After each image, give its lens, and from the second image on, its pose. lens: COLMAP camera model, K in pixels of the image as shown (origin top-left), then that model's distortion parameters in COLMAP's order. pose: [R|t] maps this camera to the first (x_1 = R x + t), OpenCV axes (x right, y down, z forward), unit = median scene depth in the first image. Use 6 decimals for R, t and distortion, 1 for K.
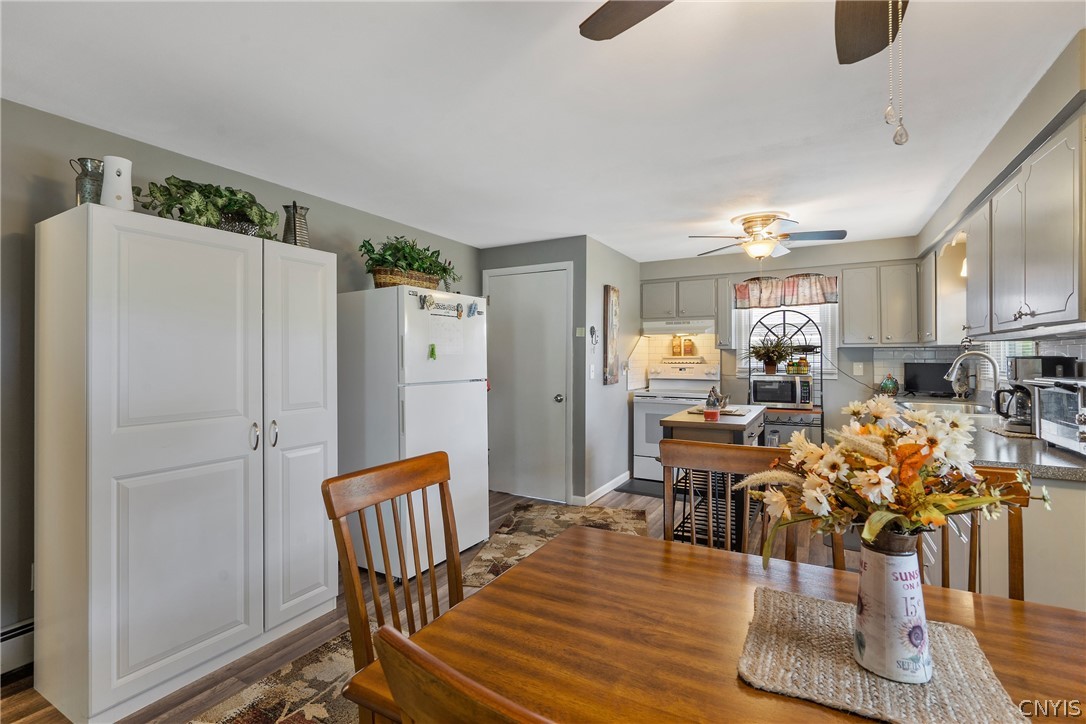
lens RADIAL K [[499.7, 0, 524.0], [0, 499.7, 349.6], [0, 0, 1]] dist [-0.002431, 0.002720]
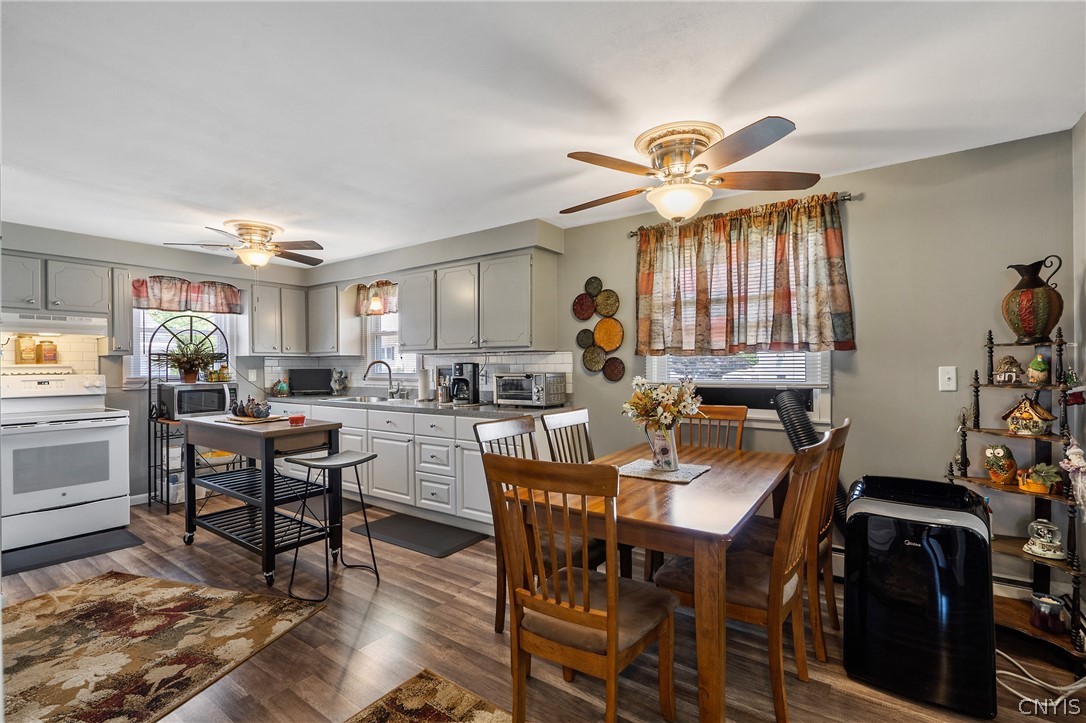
lens RADIAL K [[499.7, 0, 541.7], [0, 499.7, 367.2], [0, 0, 1]] dist [-0.002431, 0.002720]
pose [[0.092503, -0.007472, 0.995684, -0.387039], [-0.009969, 0.999915, 0.008430, 0.004623], [-0.995662, -0.010705, 0.092421, 0.261249]]
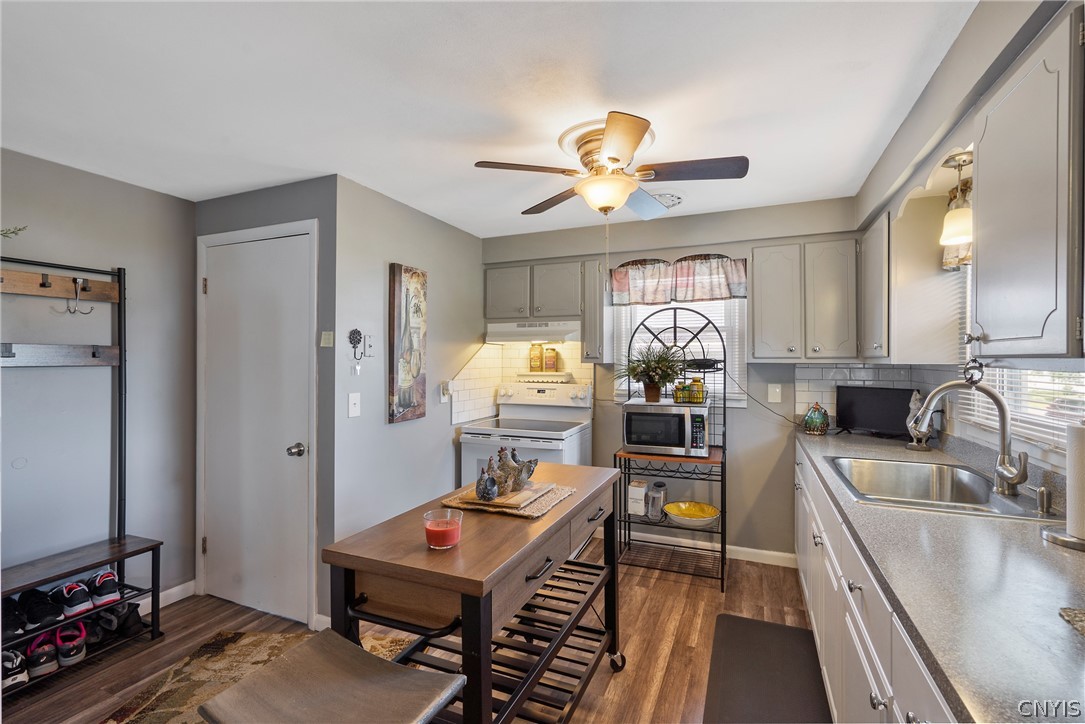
lens RADIAL K [[499.2, 0, 522.5], [0, 499.2, 359.8], [0, 0, 1]] dist [-0.002431, 0.002720]
pose [[0.994683, 0.000395, 0.102983, 0.254906], [-0.002075, 0.999867, 0.016201, -0.018845], [-0.102963, -0.016329, 0.994551, 0.354699]]
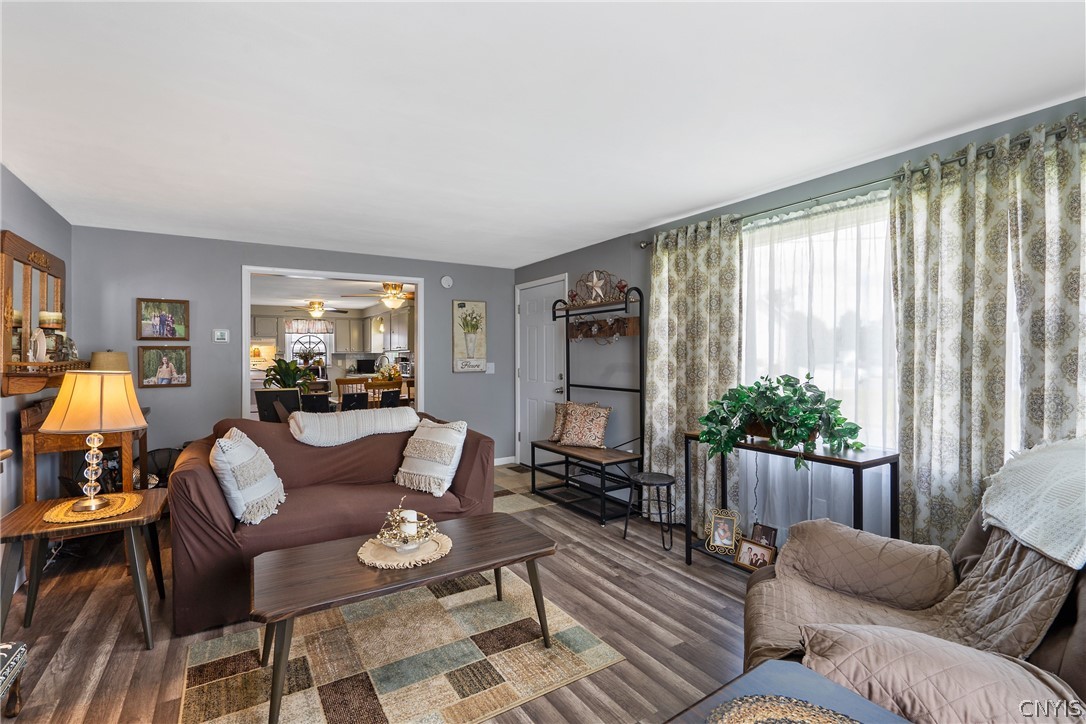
lens RADIAL K [[499.7, 0, 538.3], [0, 499.7, 353.1], [0, 0, 1]] dist [-0.002431, 0.002720]
pose [[0.456095, 0.000240, 0.889931, -0.962621], [-0.005366, 0.999983, 0.002481, -0.015514], [-0.889915, -0.005907, 0.456089, -0.859476]]
